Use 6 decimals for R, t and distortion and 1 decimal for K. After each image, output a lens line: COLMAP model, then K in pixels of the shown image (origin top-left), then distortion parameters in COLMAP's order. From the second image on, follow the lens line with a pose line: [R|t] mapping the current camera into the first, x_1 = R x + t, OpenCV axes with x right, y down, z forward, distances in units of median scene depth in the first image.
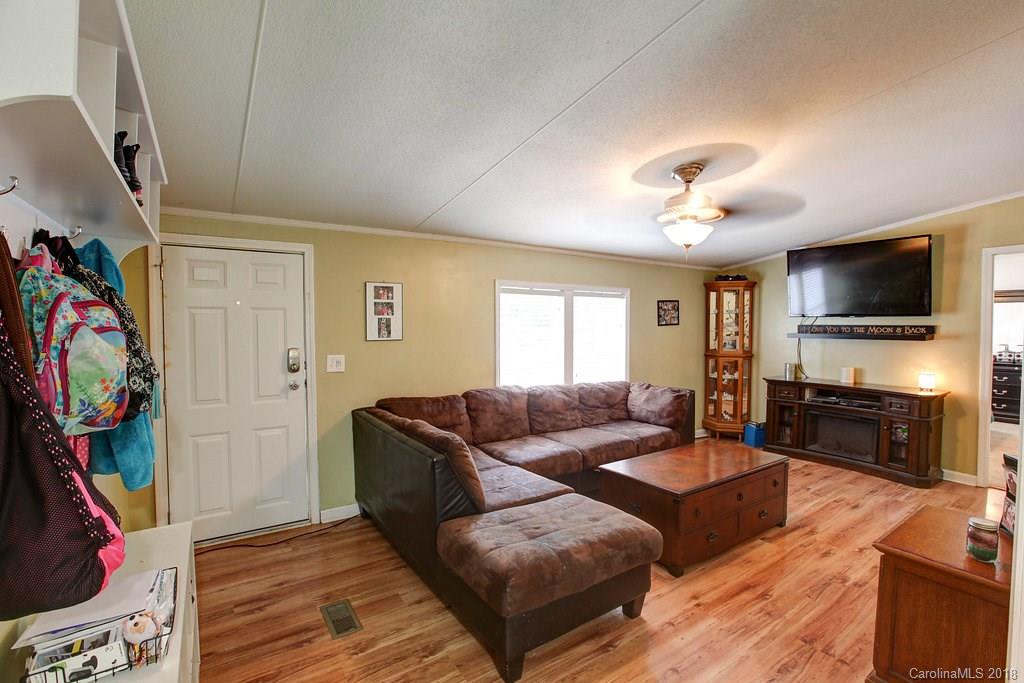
lens RADIAL K [[463.8, 0, 516.8], [0, 463.8, 341.3], [0, 0, 1]] dist [-0.052653, 0.017797]
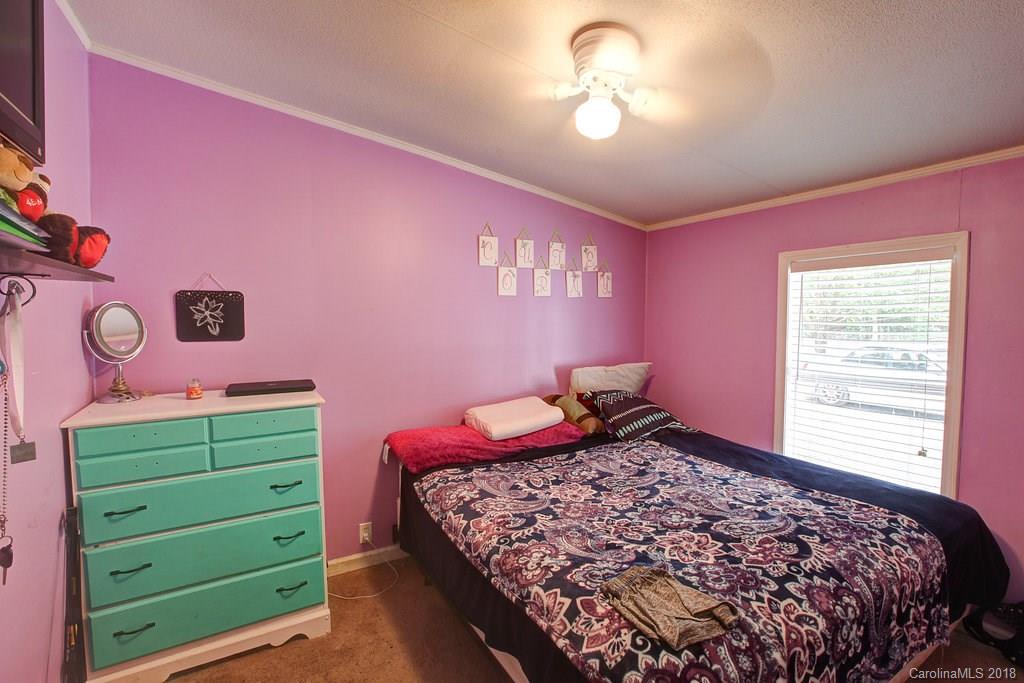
lens RADIAL K [[463.8, 0, 516.8], [0, 463.8, 341.3], [0, 0, 1]] dist [-0.052653, 0.017797]
pose [[-0.054028, 0.067480, -0.996257, 0.869029], [-0.022151, 0.997387, 0.068757, -0.057602], [0.998294, 0.025783, -0.052392, 0.886553]]
